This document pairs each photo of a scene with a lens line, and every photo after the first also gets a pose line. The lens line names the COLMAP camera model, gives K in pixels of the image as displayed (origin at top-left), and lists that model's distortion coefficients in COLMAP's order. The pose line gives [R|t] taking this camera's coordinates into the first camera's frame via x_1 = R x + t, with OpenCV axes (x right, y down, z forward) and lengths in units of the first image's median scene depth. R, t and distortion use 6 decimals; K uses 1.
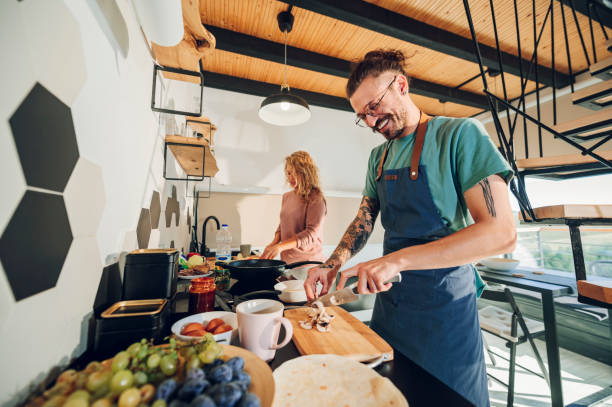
lens RADIAL K [[262.1, 0, 307.5], [0, 262.1, 187.1], [0, 0, 1]] dist [-0.001386, -0.000515]
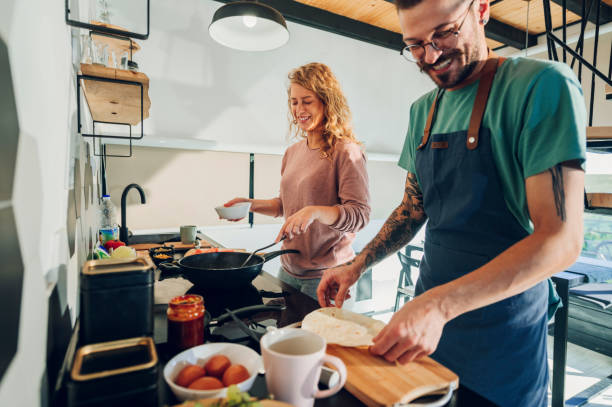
lens RADIAL K [[365.5, 0, 307.9], [0, 365.5, 192.2], [0, 0, 1]] dist [0.001995, 0.001675]
pose [[0.985755, 0.013050, 0.167681, -0.140995], [-0.039257, 0.987300, 0.153943, -0.049190], [-0.163543, -0.158333, 0.973748, 0.033604]]
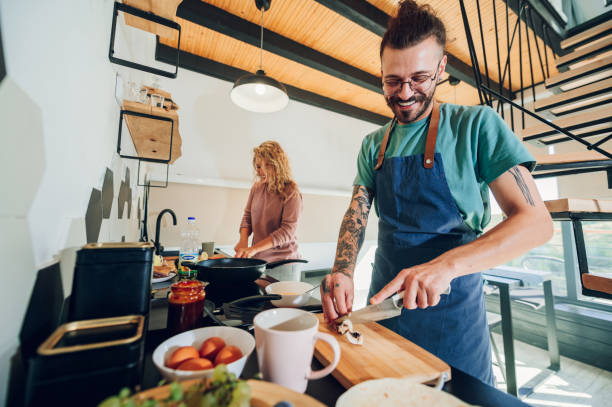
lens RADIAL K [[262.1, 0, 307.5], [0, 262.1, 187.1], [0, 0, 1]] dist [-0.001386, -0.000515]
pose [[0.983225, 0.035933, 0.178822, -0.118292], [-0.036161, 0.999344, -0.001981, 0.038174], [-0.178776, -0.004518, 0.983879, 0.120340]]
